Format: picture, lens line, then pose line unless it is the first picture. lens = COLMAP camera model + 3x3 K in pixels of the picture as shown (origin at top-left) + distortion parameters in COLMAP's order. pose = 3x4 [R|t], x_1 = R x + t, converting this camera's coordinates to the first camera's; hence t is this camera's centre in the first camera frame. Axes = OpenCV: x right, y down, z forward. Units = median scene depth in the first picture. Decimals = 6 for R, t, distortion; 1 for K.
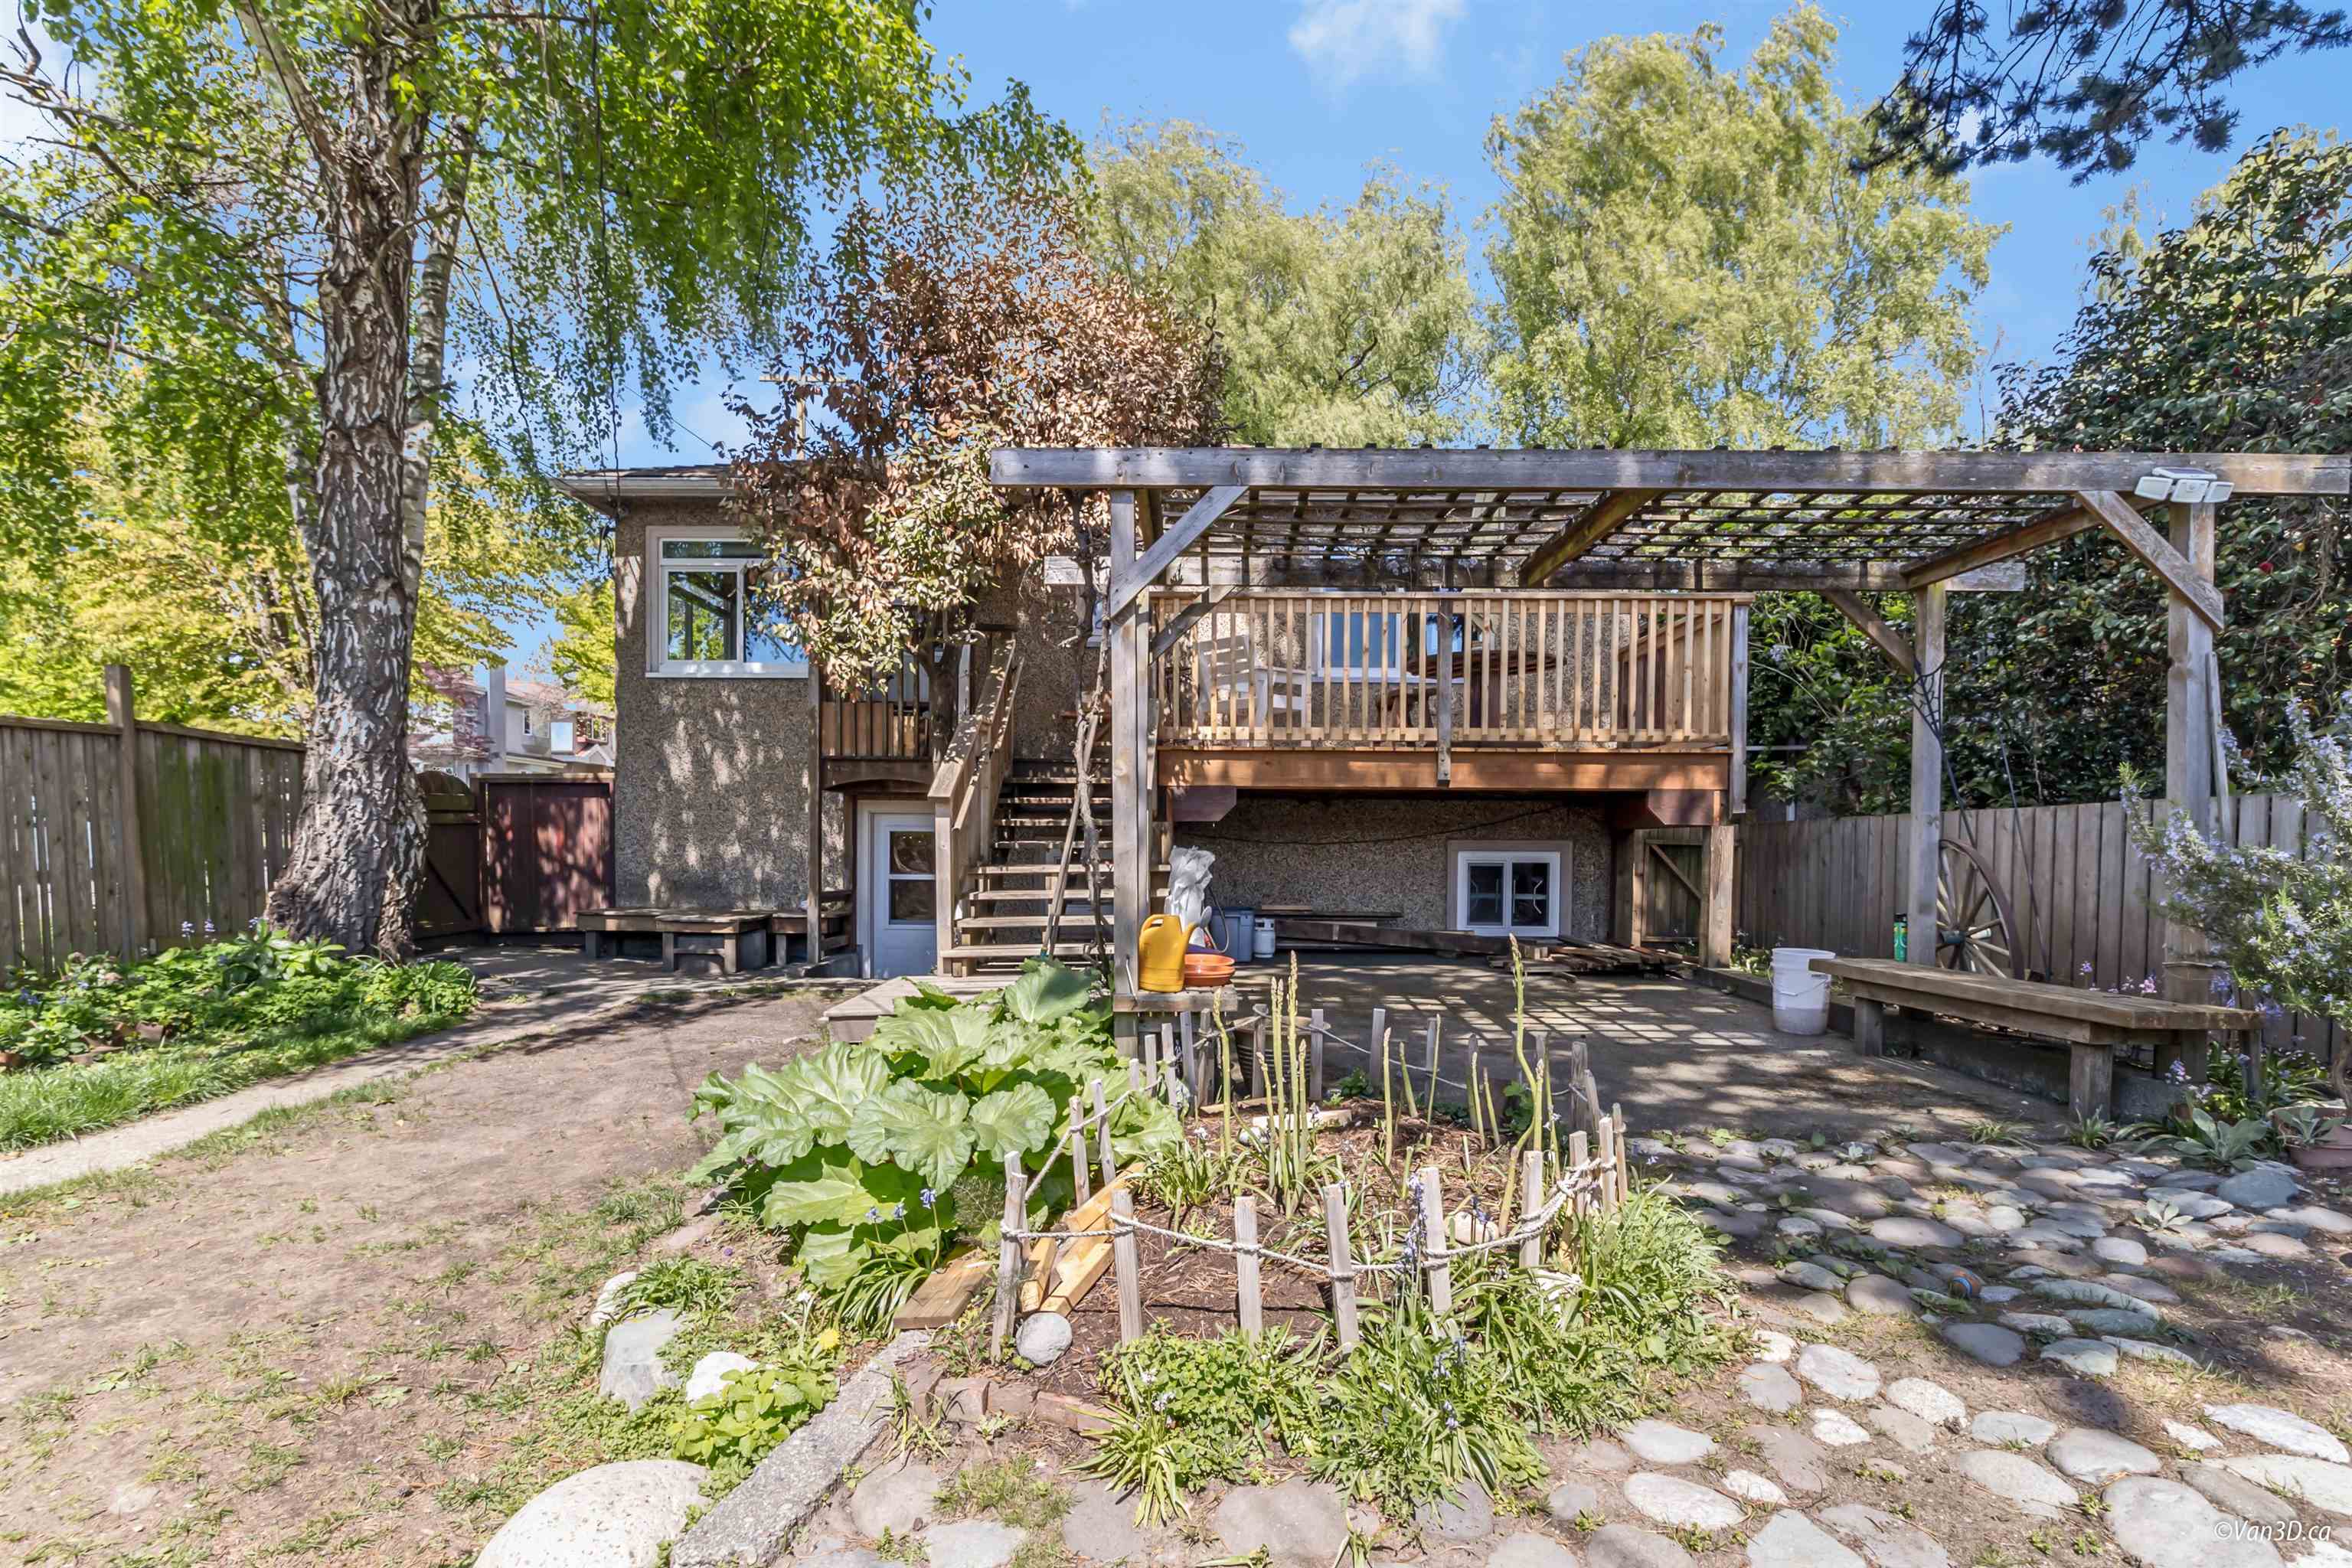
lens RADIAL K [[1102.2, 0, 1176.0], [0, 1102.2, 784.0], [0, 0, 1]] dist [0.003322, 0.000691]
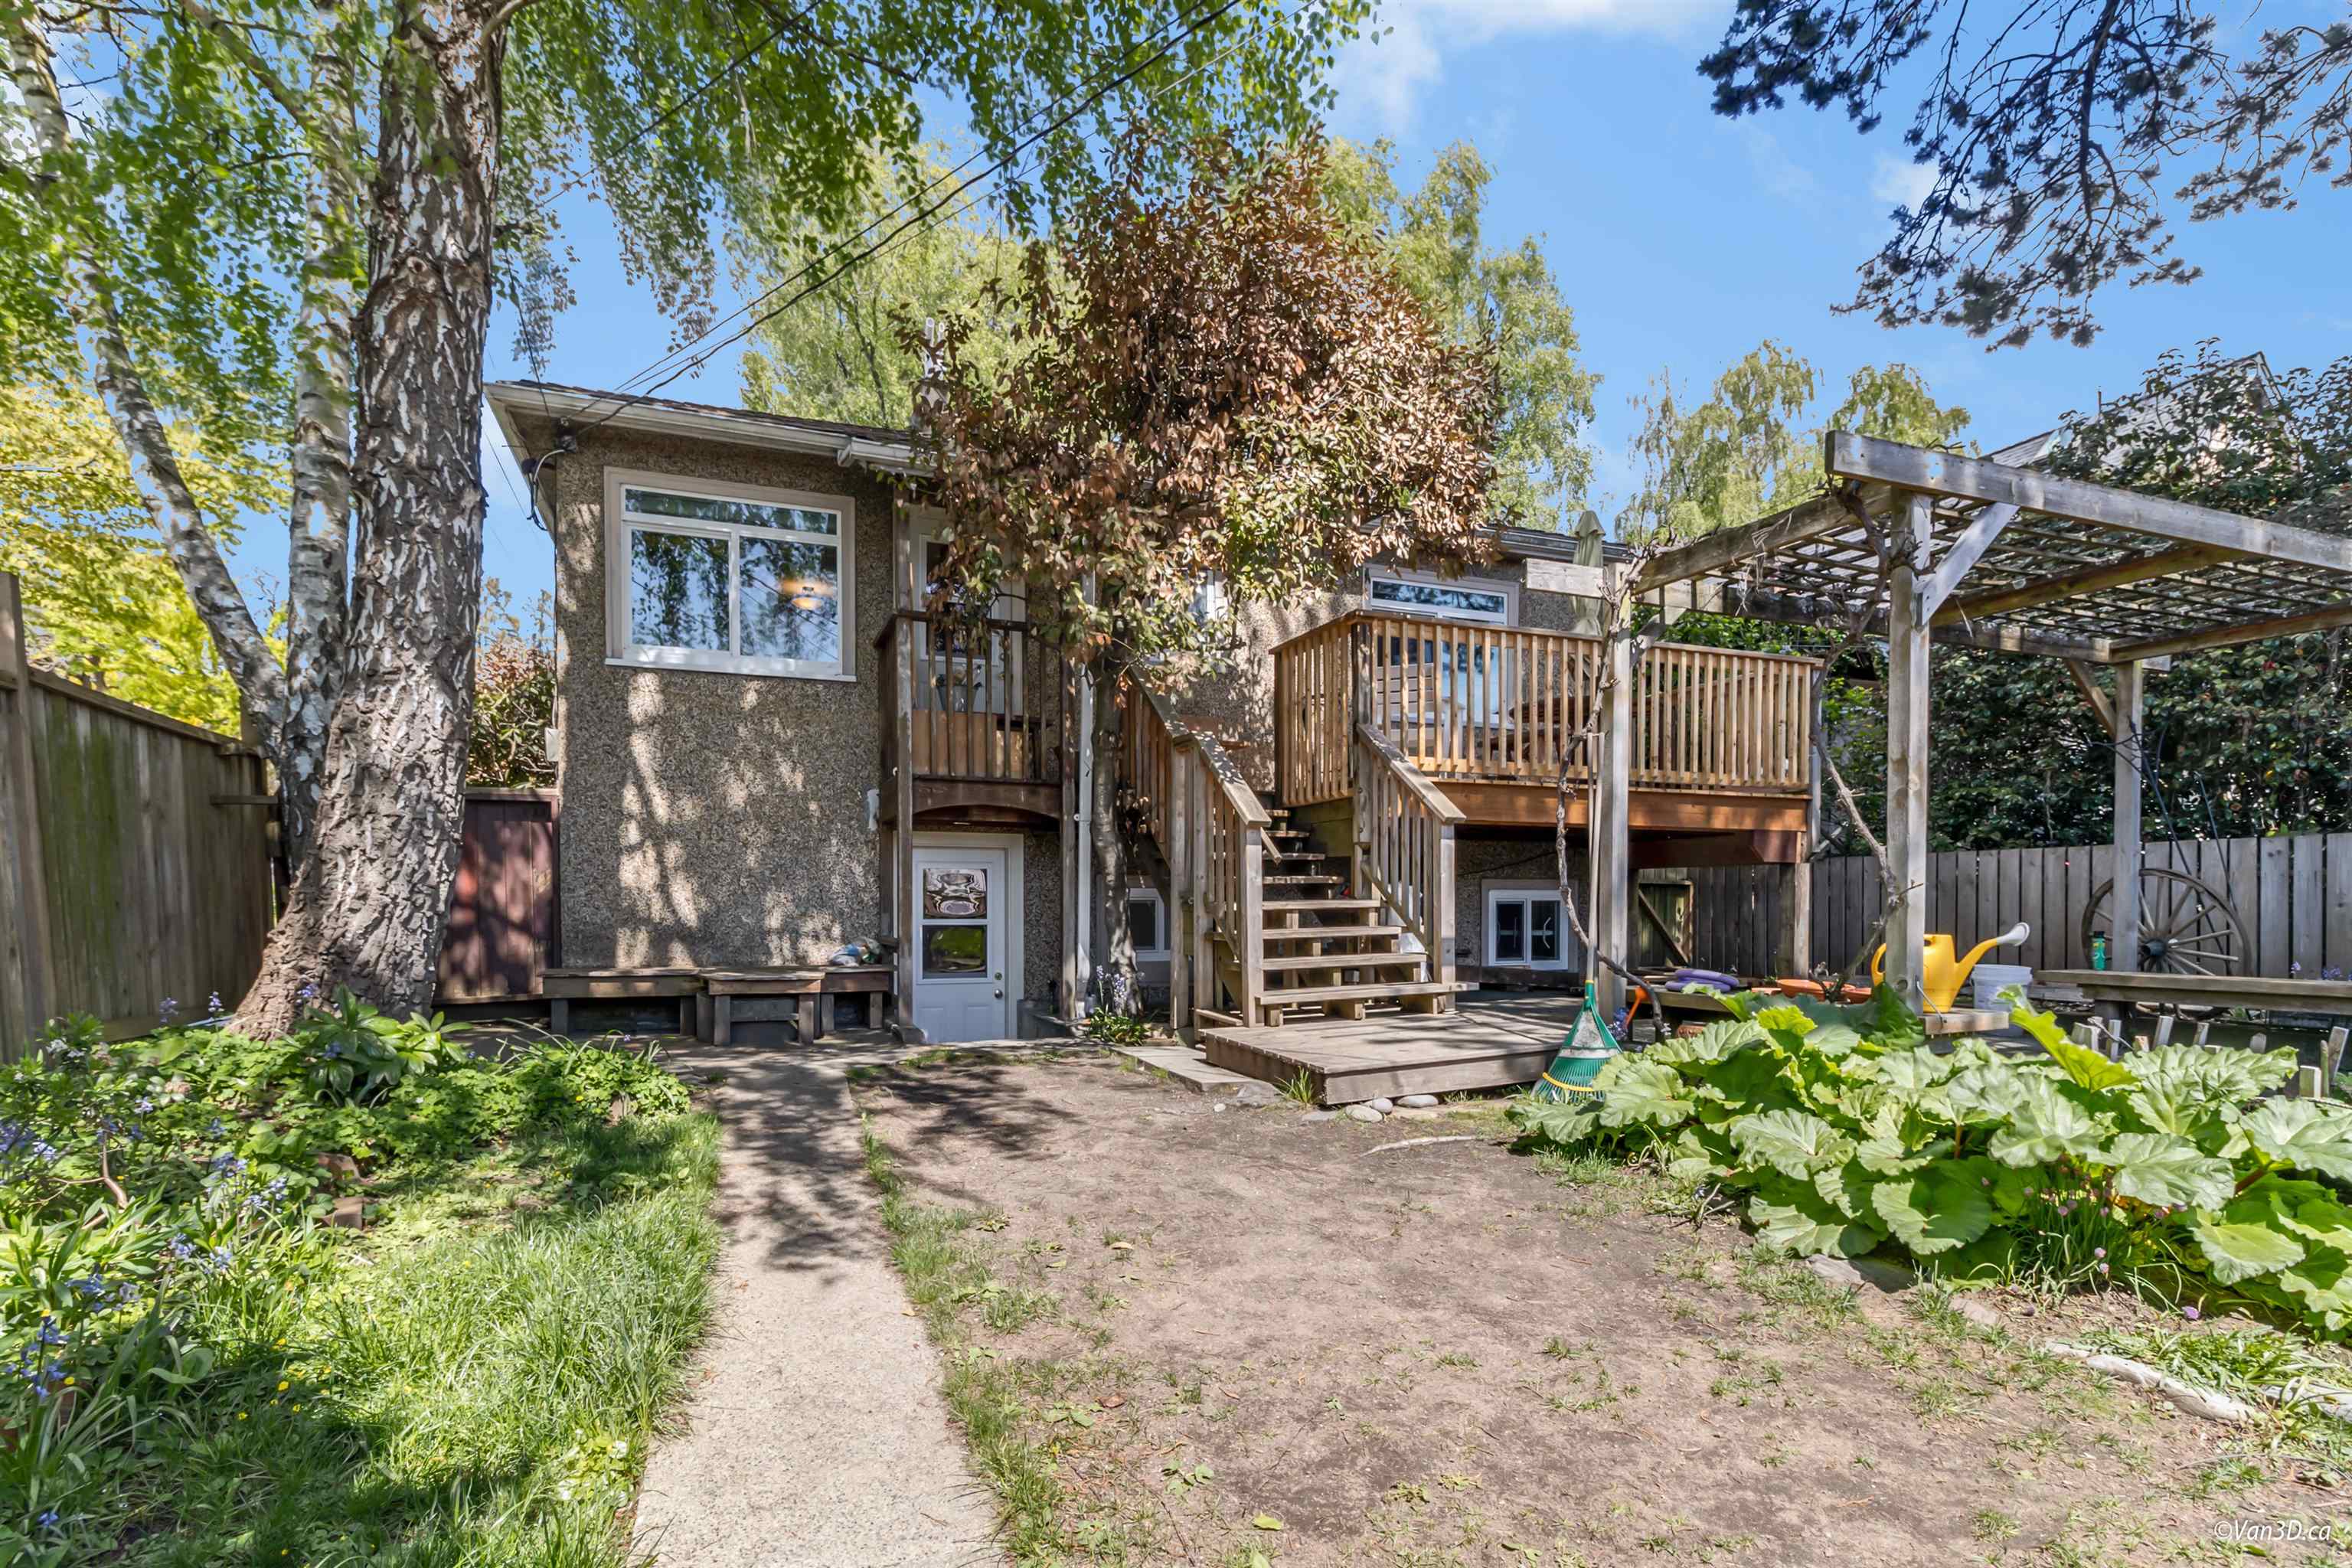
lens RADIAL K [[1112.9, 0, 1176.3], [0, 1112.9, 848.6], [0, 0, 1]] dist [-0.000284, -0.000059]
pose [[0.926886, 0.011433, 0.375169, -0.572226], [-0.015525, 0.999848, 0.007888, 0.025302], [-0.375022, -0.013135, 0.926923, 0.193871]]
